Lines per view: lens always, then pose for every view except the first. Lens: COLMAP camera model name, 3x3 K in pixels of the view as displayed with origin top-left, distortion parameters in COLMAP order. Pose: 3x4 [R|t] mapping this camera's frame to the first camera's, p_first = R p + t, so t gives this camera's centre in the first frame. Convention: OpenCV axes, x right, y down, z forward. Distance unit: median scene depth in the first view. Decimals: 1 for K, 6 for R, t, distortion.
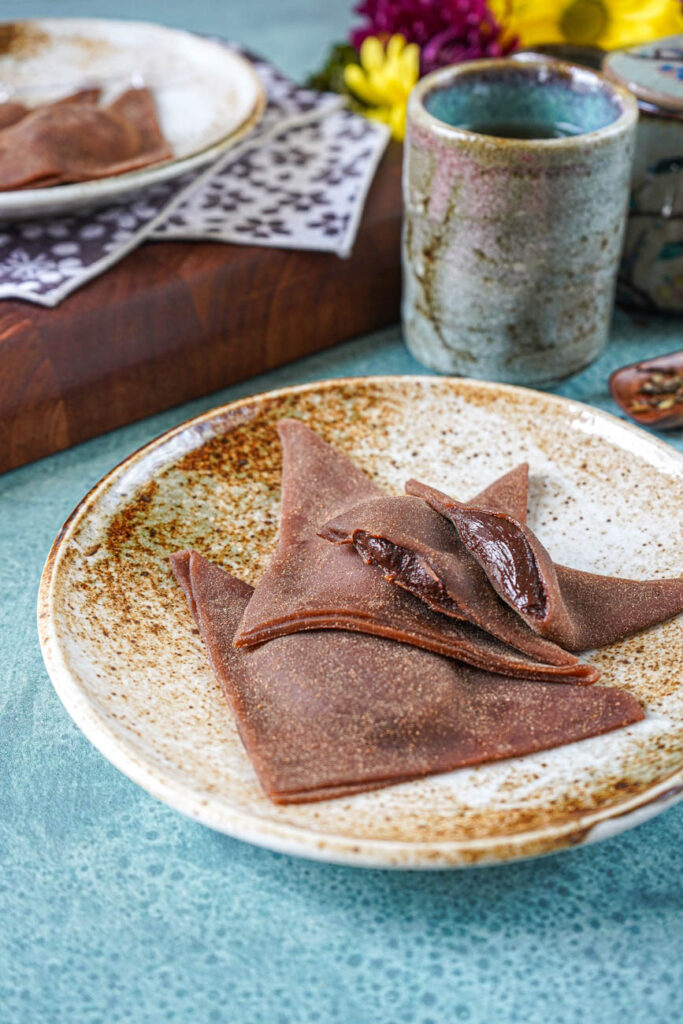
lens RADIAL K [[1355.9, 0, 343.3], [0, 1355.9, 514.2], [0, 0, 1]] dist [0.002713, 0.000000]
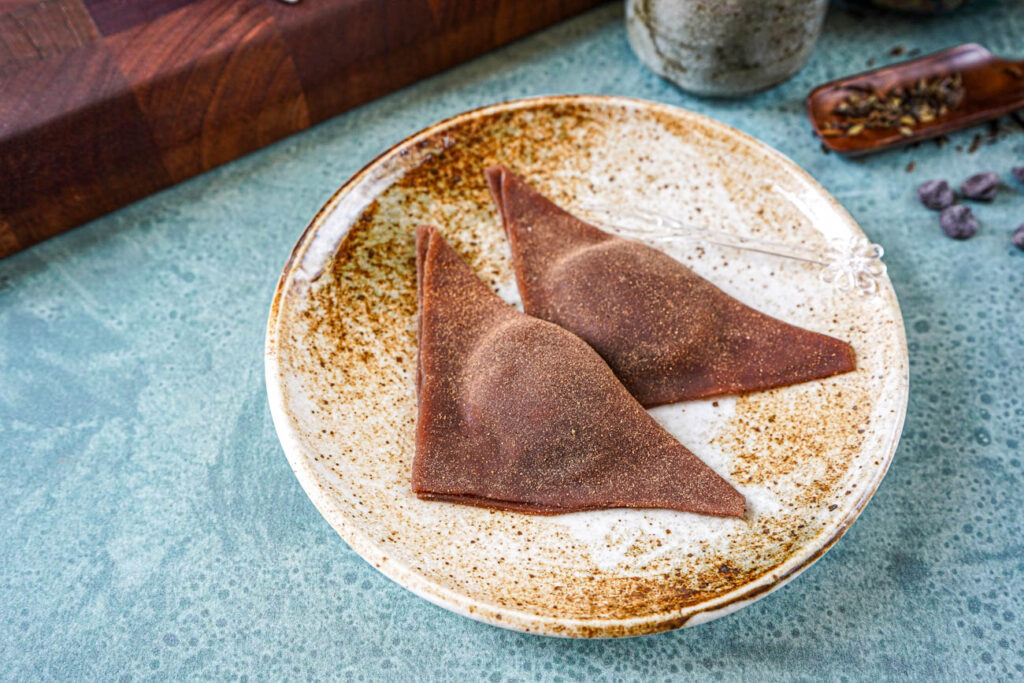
lens RADIAL K [[1192.8, 0, 513.2], [0, 1192.8, 337.4], [0, 0, 1]] dist [0.012559, 0.000000]
pose [[0.993630, 0.093740, -0.062551, 0.051533], [-0.066333, 0.935213, 0.347817, -0.290751], [0.091103, -0.341452, 0.935474, 0.037888]]
